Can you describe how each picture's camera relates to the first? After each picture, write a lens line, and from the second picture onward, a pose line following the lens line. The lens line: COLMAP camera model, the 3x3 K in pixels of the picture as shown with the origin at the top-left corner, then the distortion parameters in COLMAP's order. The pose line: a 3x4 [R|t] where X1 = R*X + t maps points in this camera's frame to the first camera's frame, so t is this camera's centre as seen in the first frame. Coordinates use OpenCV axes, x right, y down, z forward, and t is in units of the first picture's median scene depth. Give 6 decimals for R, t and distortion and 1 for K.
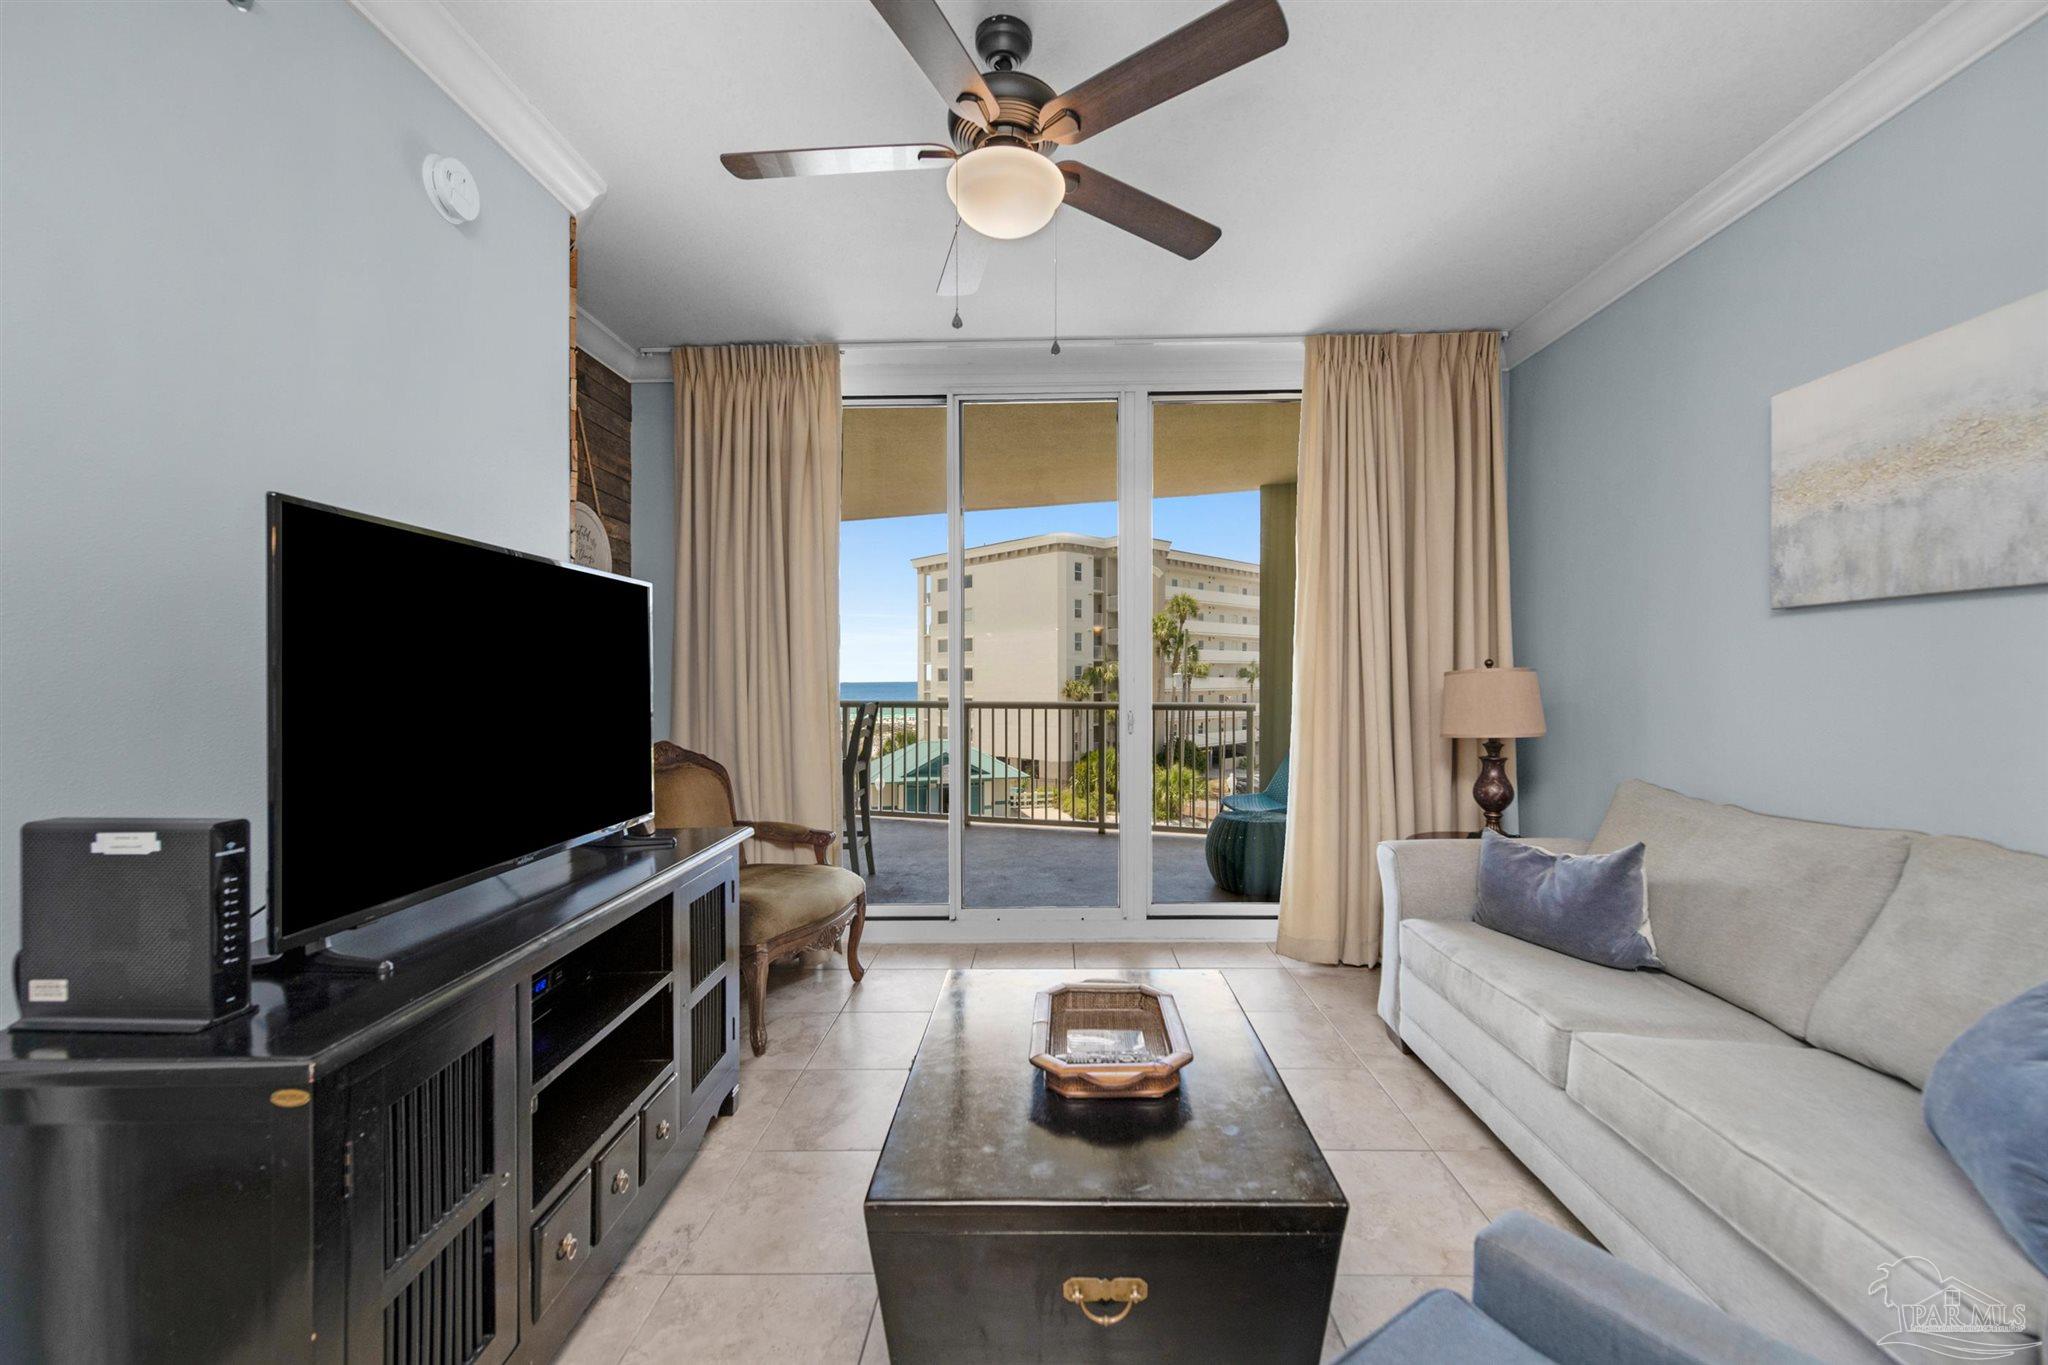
lens RADIAL K [[818.0, 0, 1034.1], [0, 818.0, 685.6], [0, 0, 1]] dist [0.006499, -0.000375]
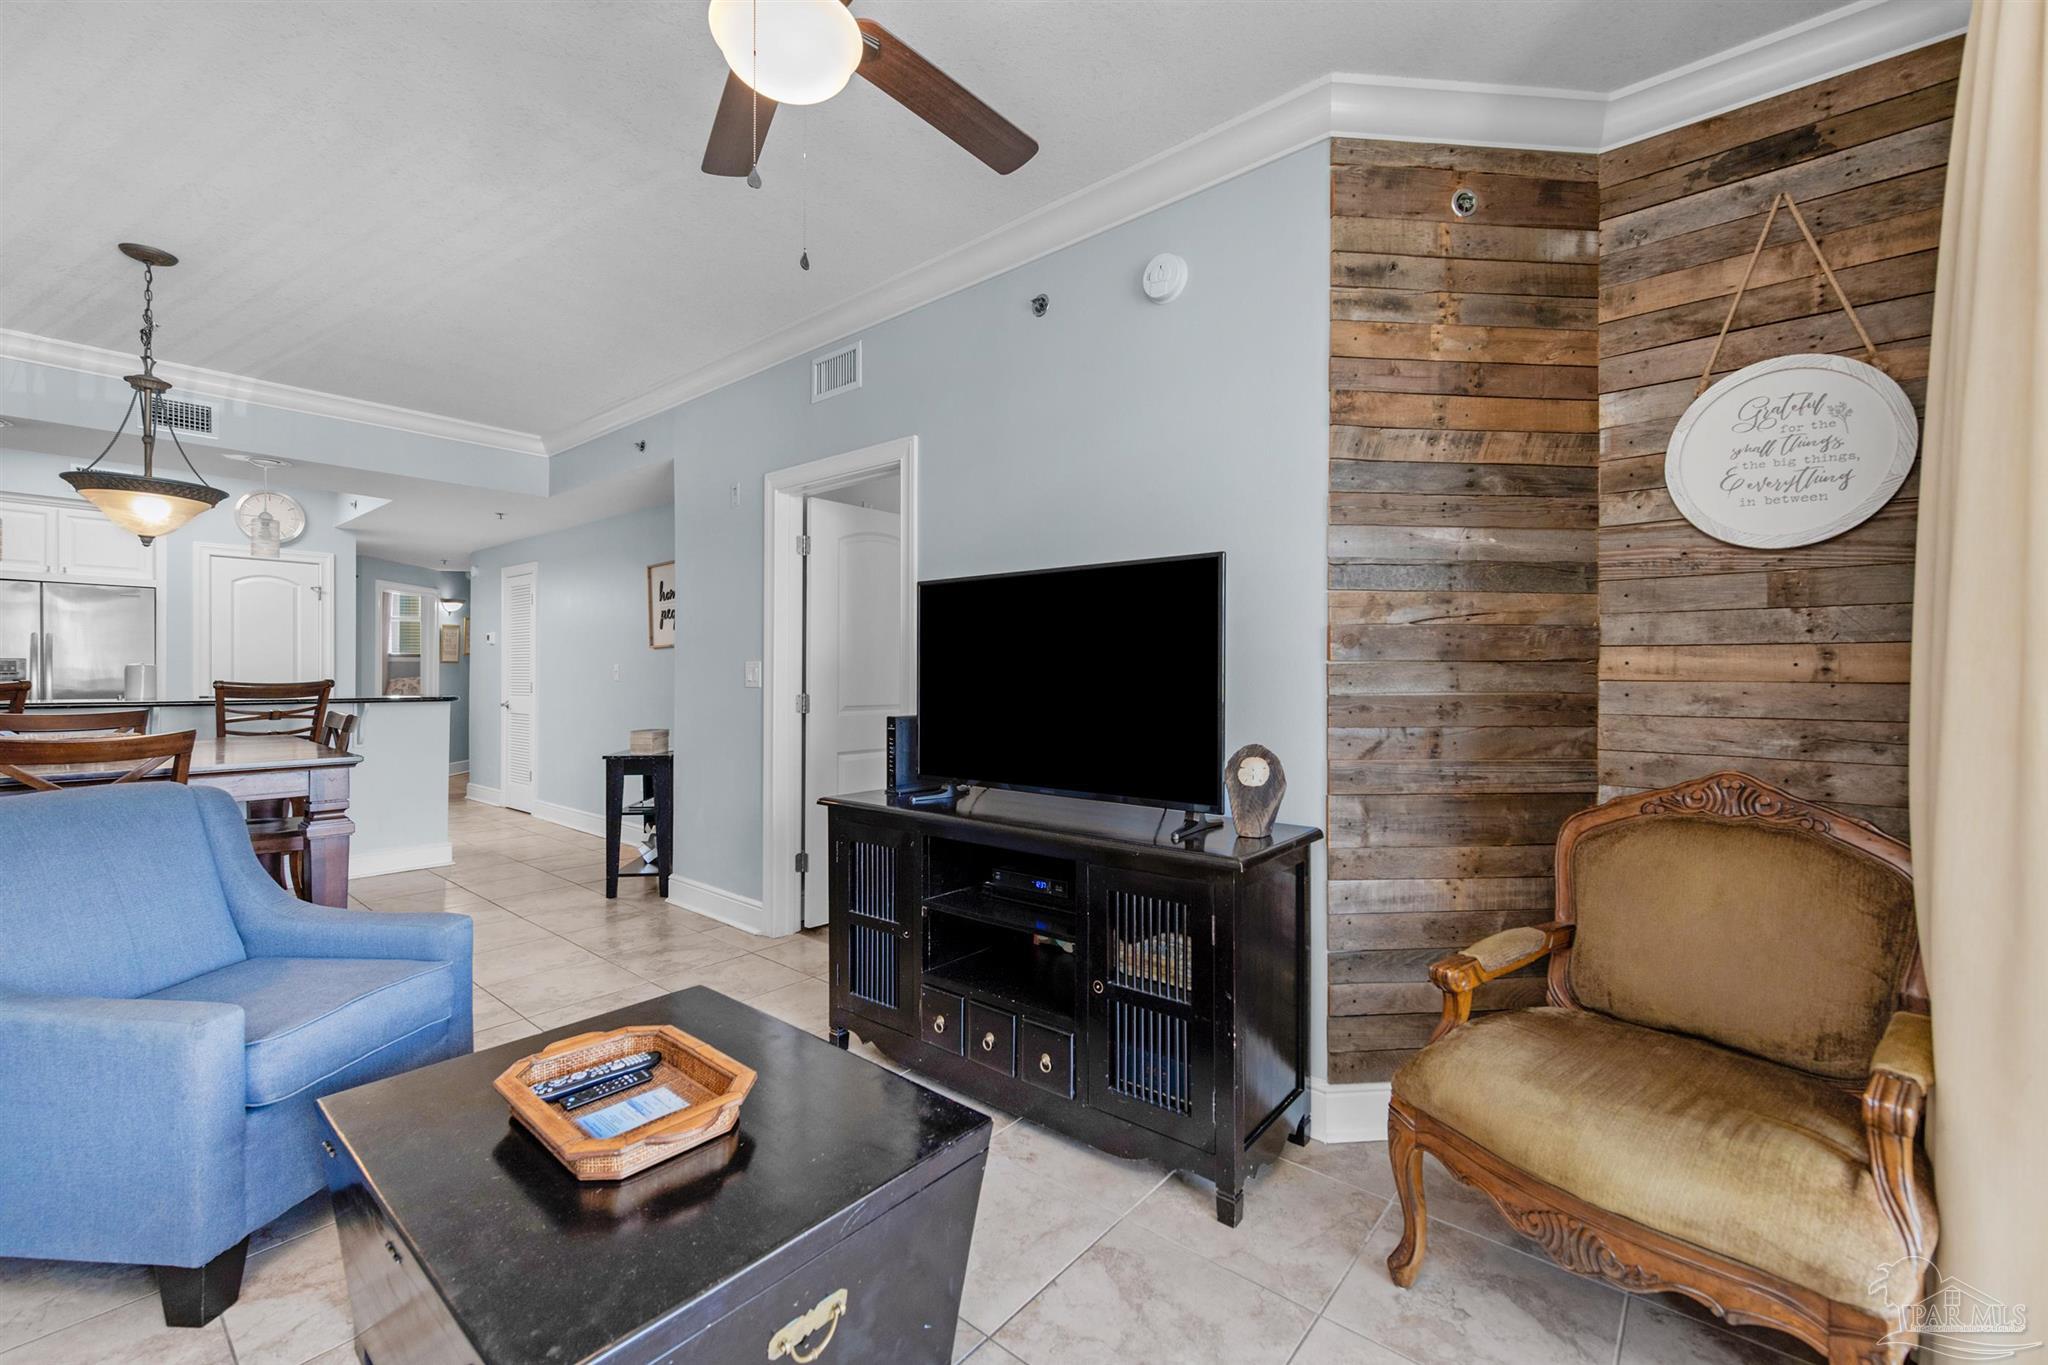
lens RADIAL K [[840.7, 0, 1005.0], [0, 840.7, 667.7], [0, 0, 1]] dist [0.002404, -0.000058]
pose [[-0.634034, -0.002713, -0.773301, 0.233300], [-0.006693, 0.999976, 0.001980, 0.000409], [0.773277, 0.006431, -0.634036, 0.850522]]
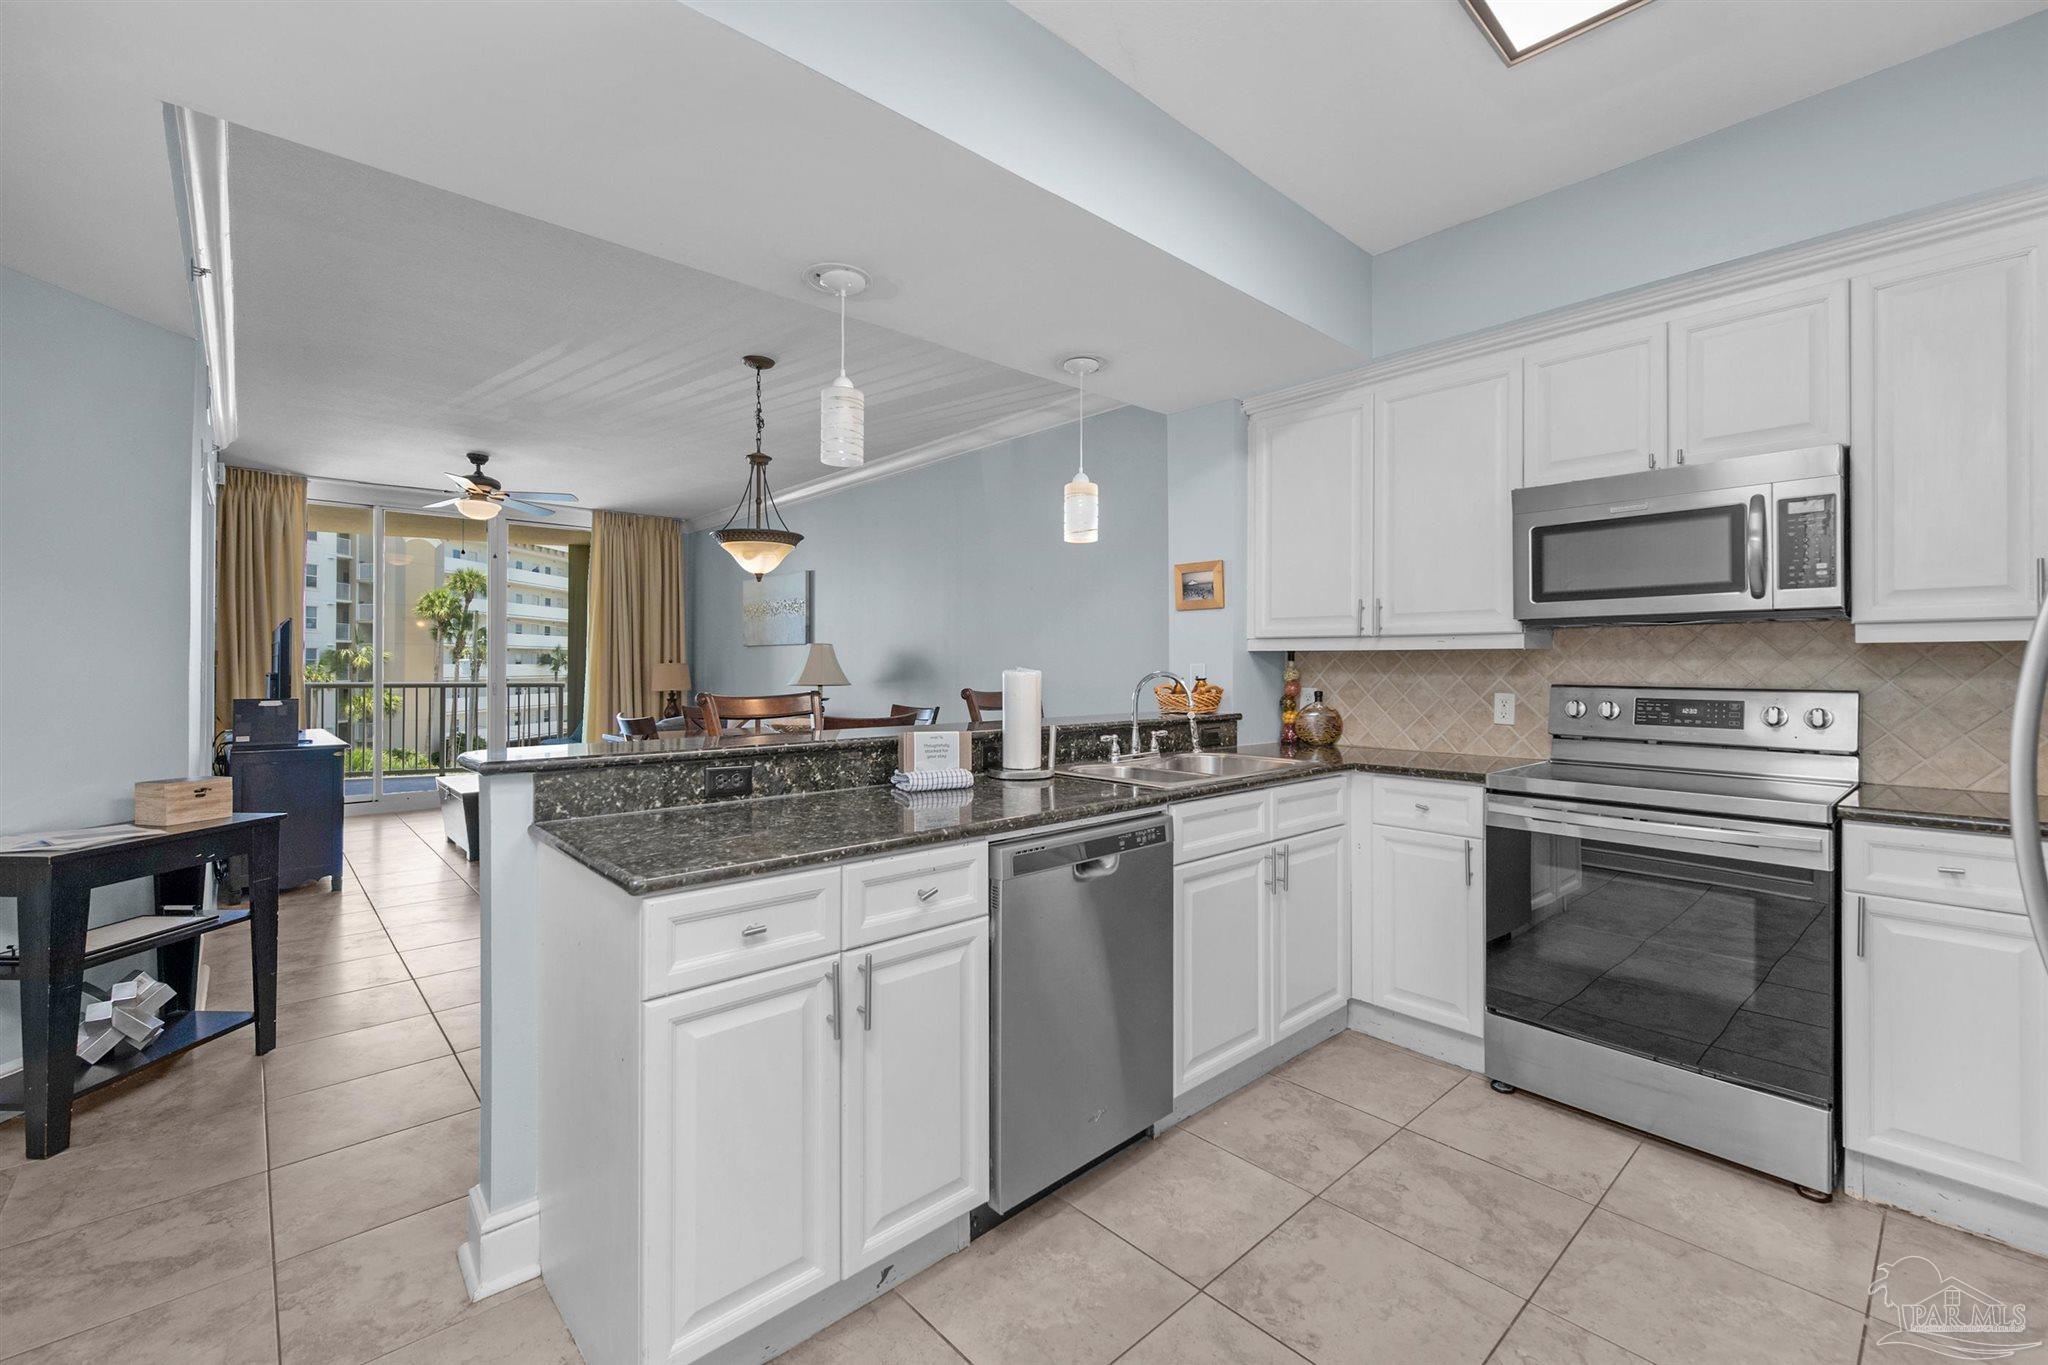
lens RADIAL K [[845.8, 0, 1047.8], [0, 845.8, 662.0], [0, 0, 1]] dist [0.002911, -0.000008]
pose [[0.706211, 0.010956, 0.707917, -0.402969], [-0.001024, 0.999895, -0.014453, 0.009120], [-0.708001, 0.009482, 0.706148, -1.444935]]
